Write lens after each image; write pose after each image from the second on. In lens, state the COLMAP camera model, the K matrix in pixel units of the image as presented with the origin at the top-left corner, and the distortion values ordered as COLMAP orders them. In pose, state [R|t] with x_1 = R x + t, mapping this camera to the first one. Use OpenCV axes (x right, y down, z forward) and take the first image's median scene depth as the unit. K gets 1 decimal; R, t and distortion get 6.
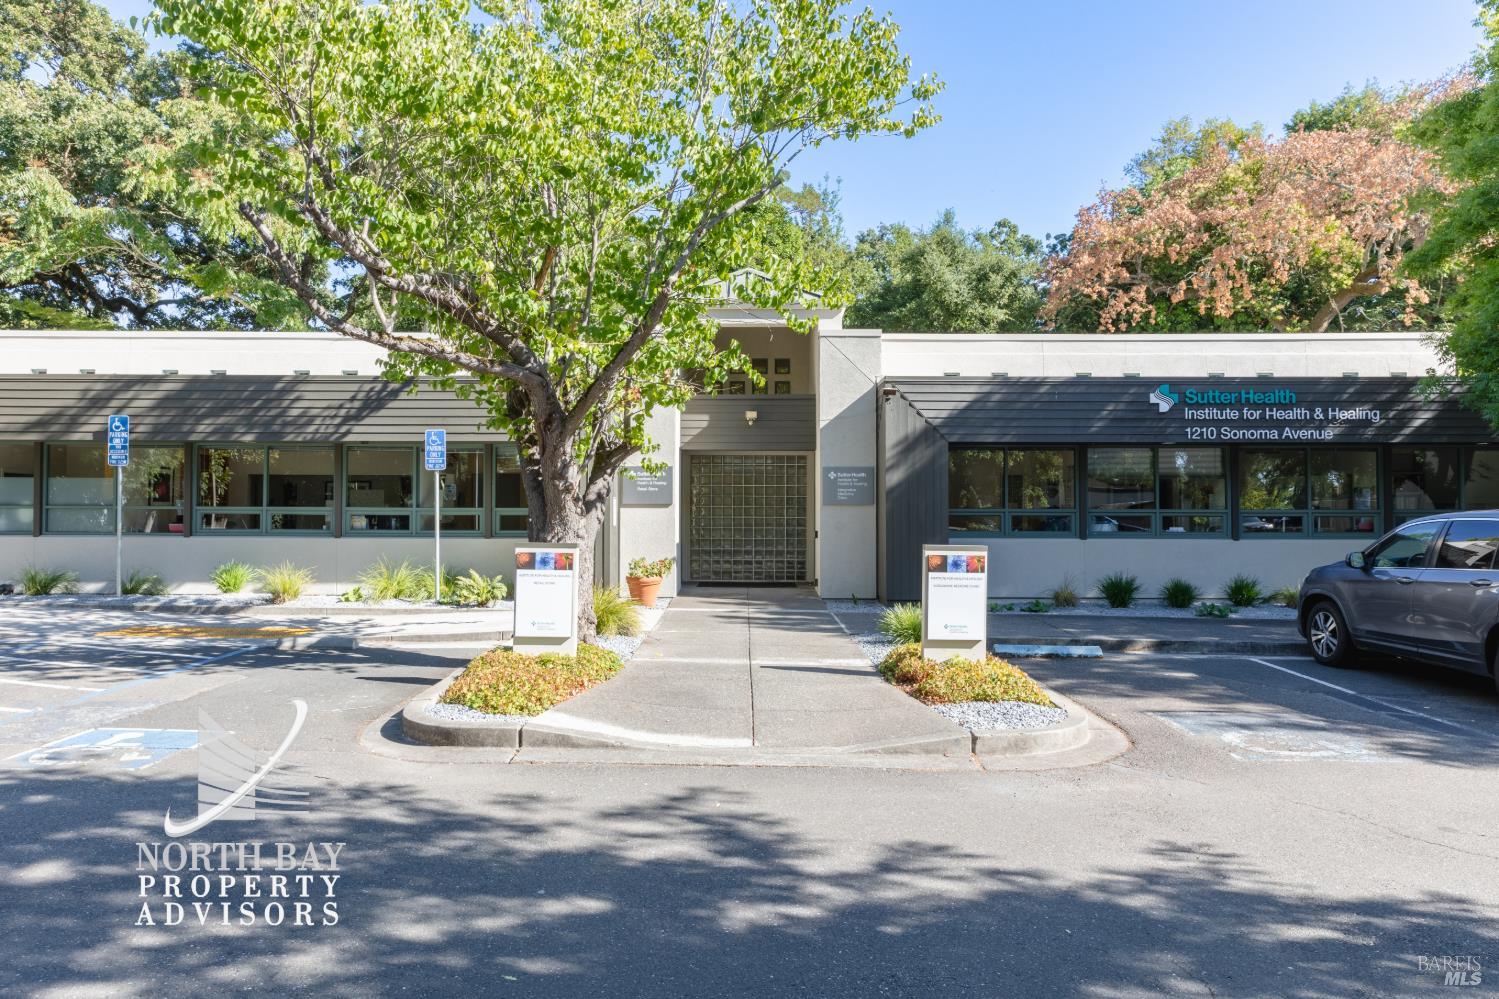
lens RADIAL K [[1011.5, 0, 749.5], [0, 1011.5, 499.5], [0, 0, 1]] dist [0.014572, -0.002370]
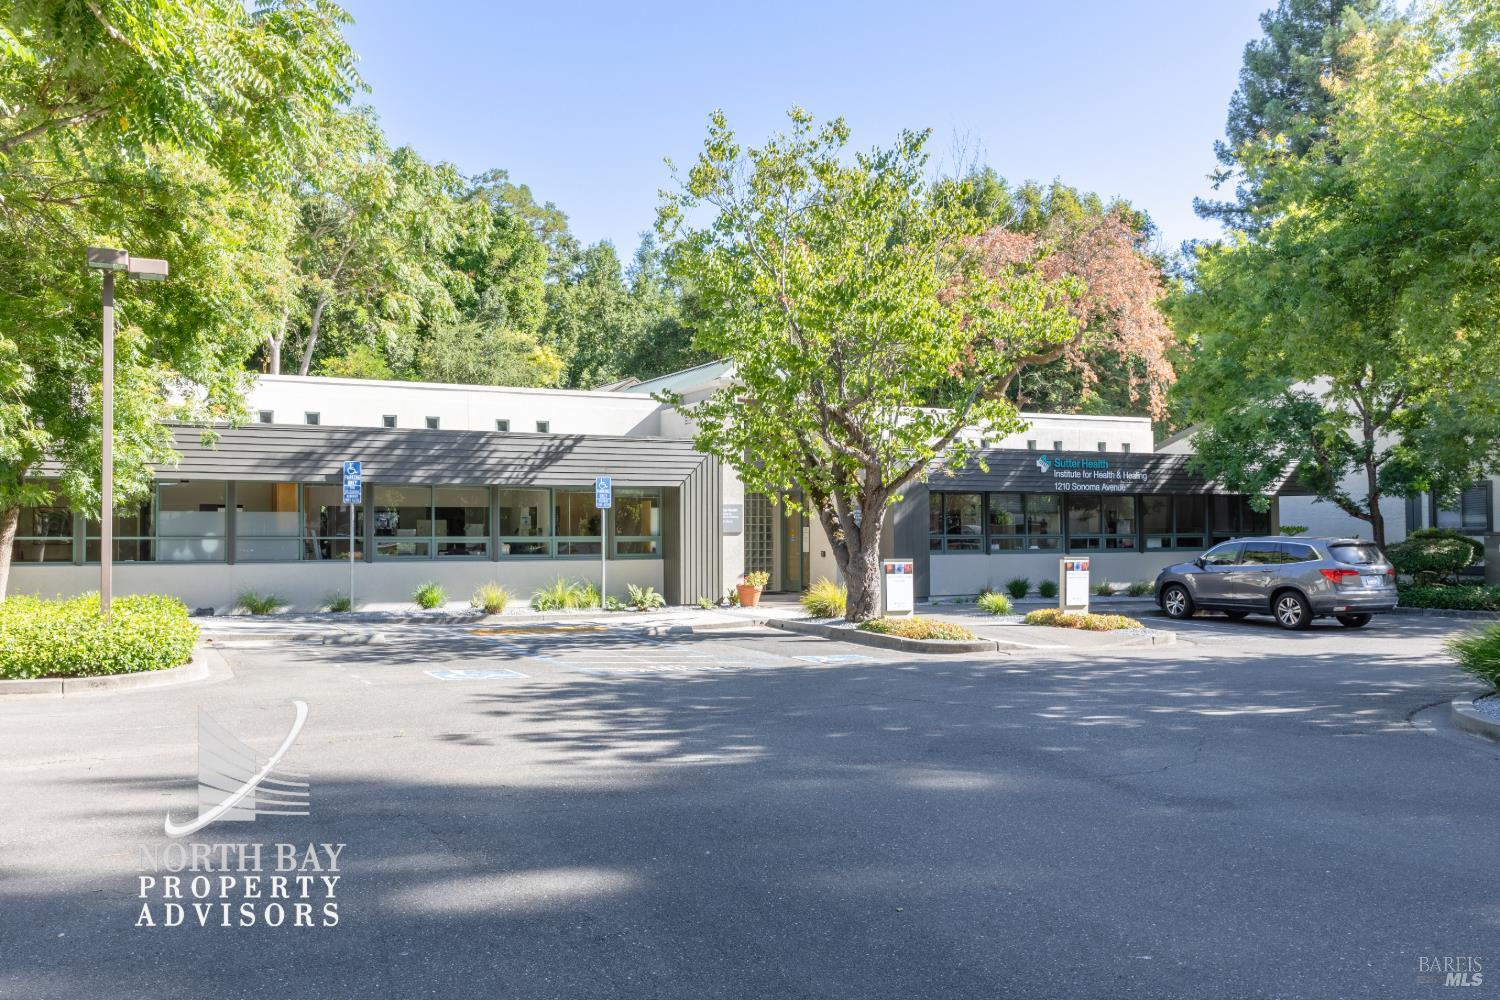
lens RADIAL K [[1286.0, 0, 750.0], [0, 1286.0, 500.0], [0, 0, 1]] dist [0.002478, 0.001824]
pose [[0.892128, 0.006416, 0.451737, -0.882214], [-0.001990, 0.999945, -0.010272, -0.022671], [-0.451778, 0.008265, 0.892092, -0.556657]]
